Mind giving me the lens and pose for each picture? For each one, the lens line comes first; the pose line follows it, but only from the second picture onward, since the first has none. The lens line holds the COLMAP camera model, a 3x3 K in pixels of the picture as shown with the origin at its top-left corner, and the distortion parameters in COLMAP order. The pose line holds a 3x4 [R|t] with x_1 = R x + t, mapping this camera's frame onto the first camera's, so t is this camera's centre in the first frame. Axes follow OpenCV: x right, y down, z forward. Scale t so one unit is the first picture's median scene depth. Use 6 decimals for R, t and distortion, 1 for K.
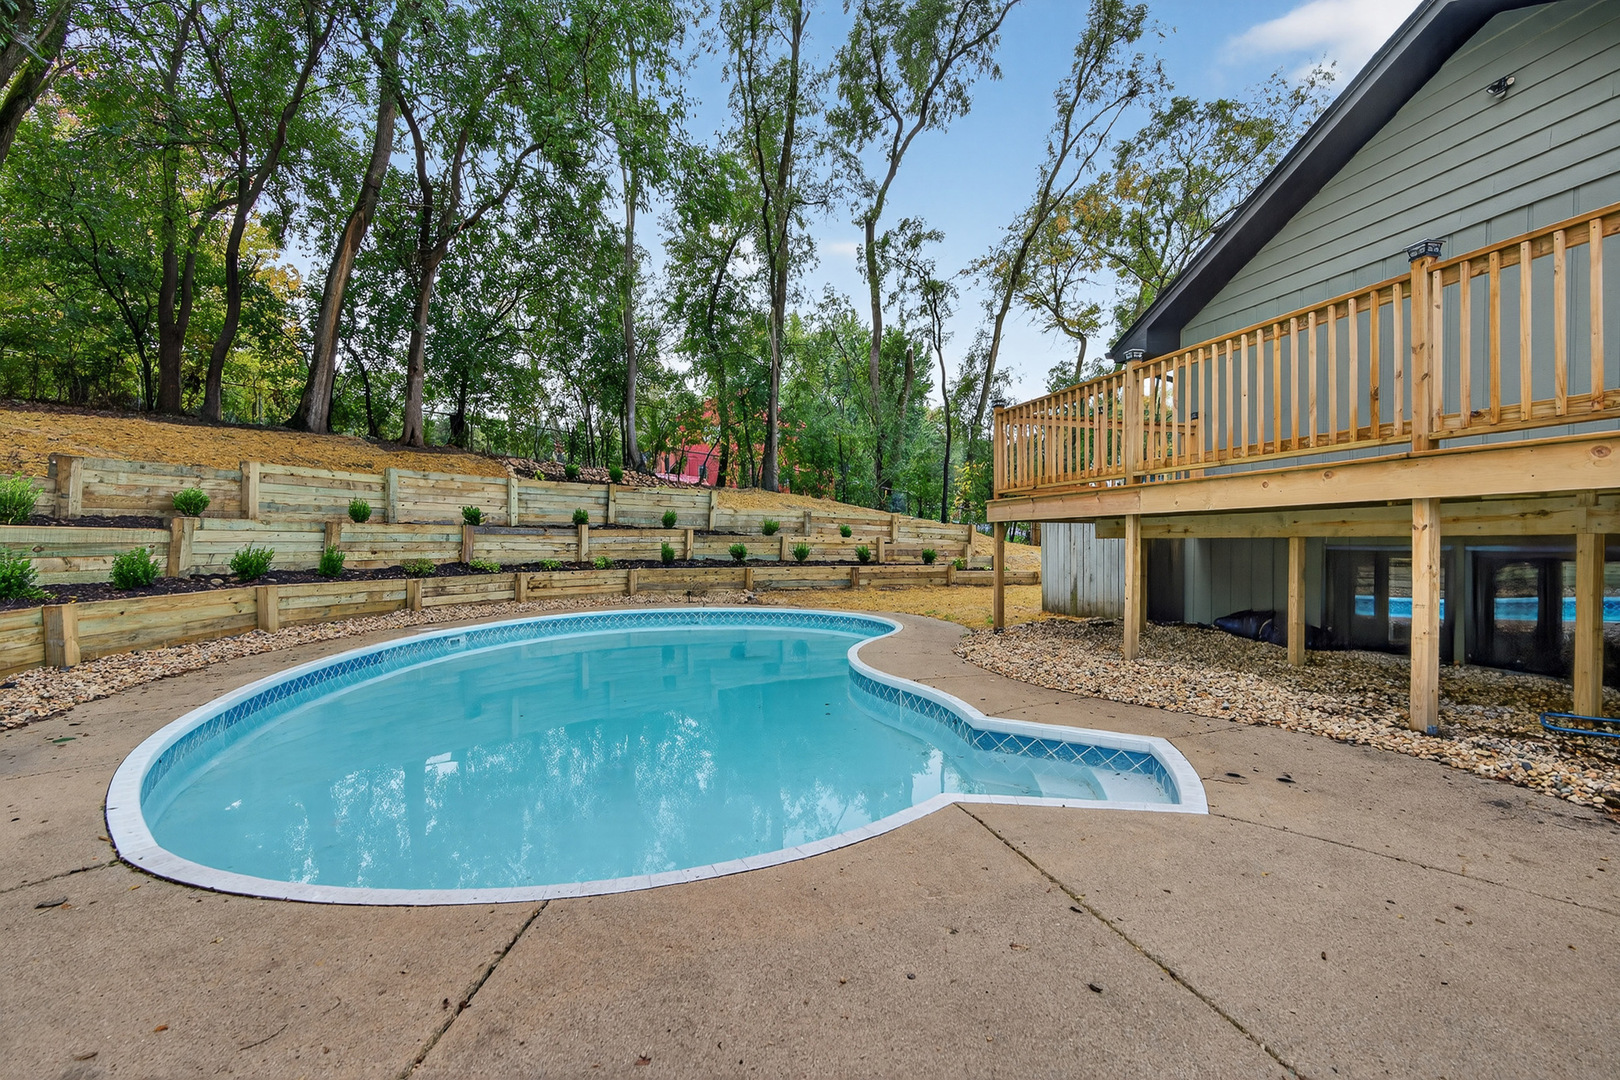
lens RADIAL K [[725.4, 0, 810.0], [0, 725.4, 540.0], [0, 0, 1]] dist [0.000777, 0.000249]
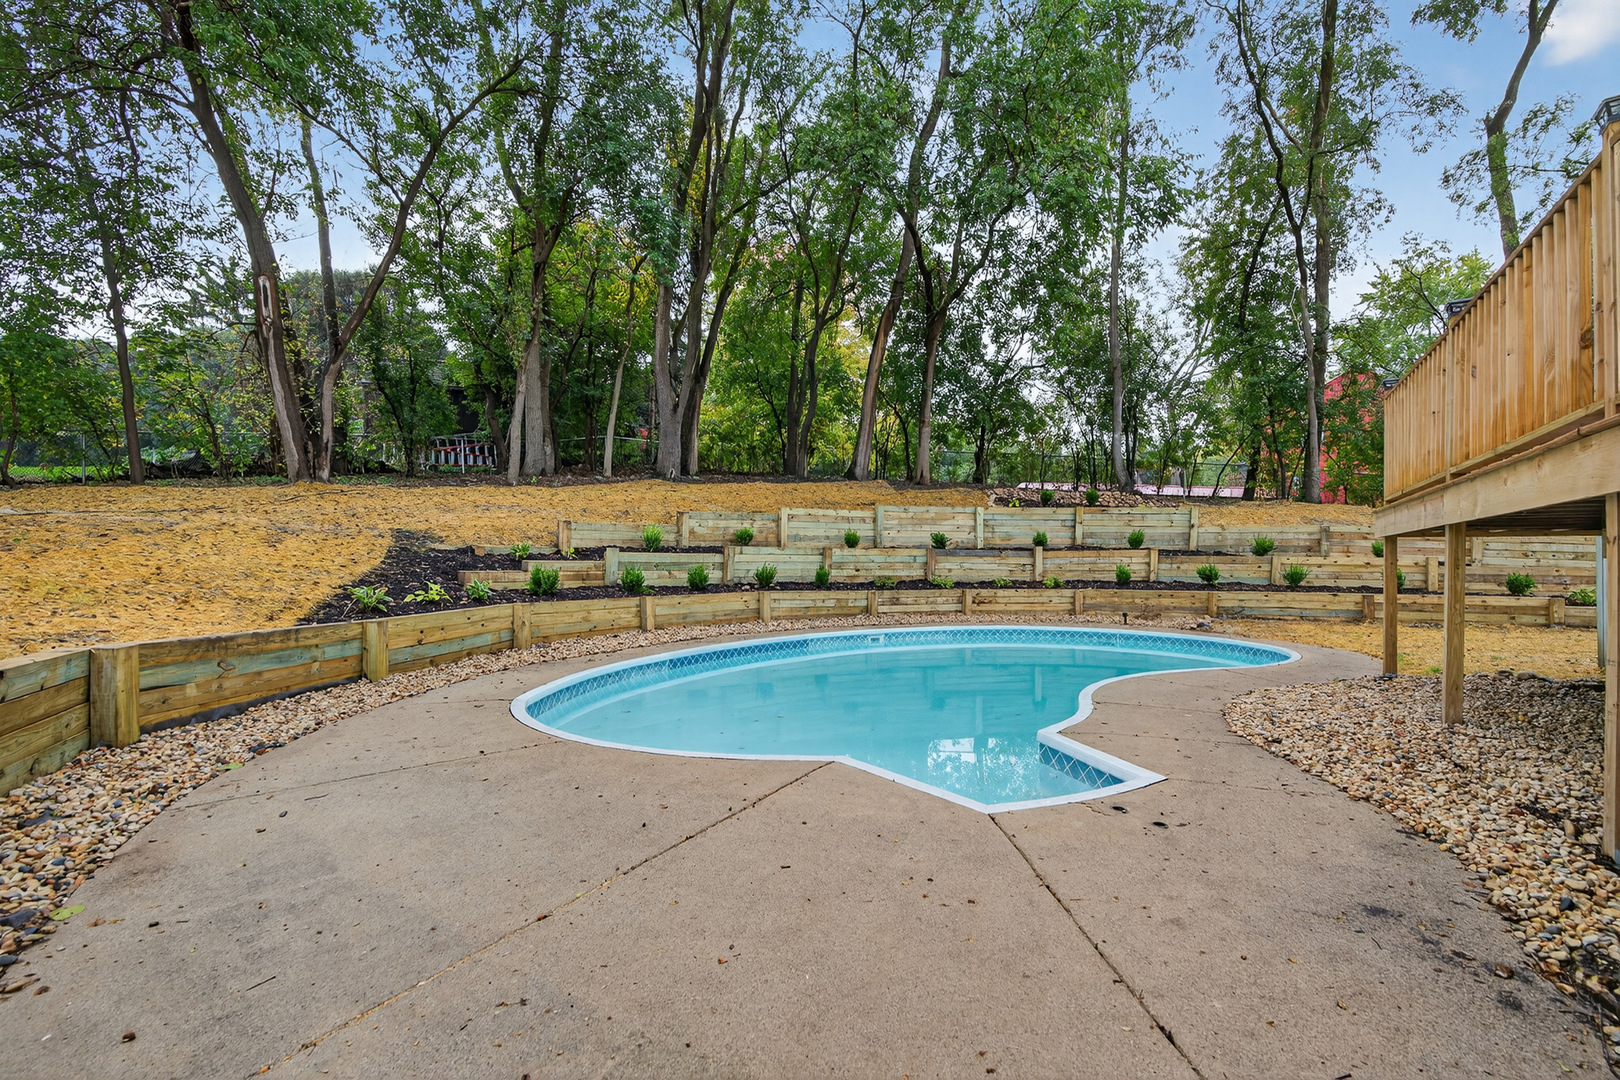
lens RADIAL K [[725.4, 0, 810.0], [0, 725.4, 540.0], [0, 0, 1]] dist [0.000777, 0.000249]
pose [[0.698398, -0.020285, -0.715422, 0.245284], [-0.000394, 0.999587, -0.028727, 0.000208], [0.715710, 0.020344, 0.698101, 0.010415]]
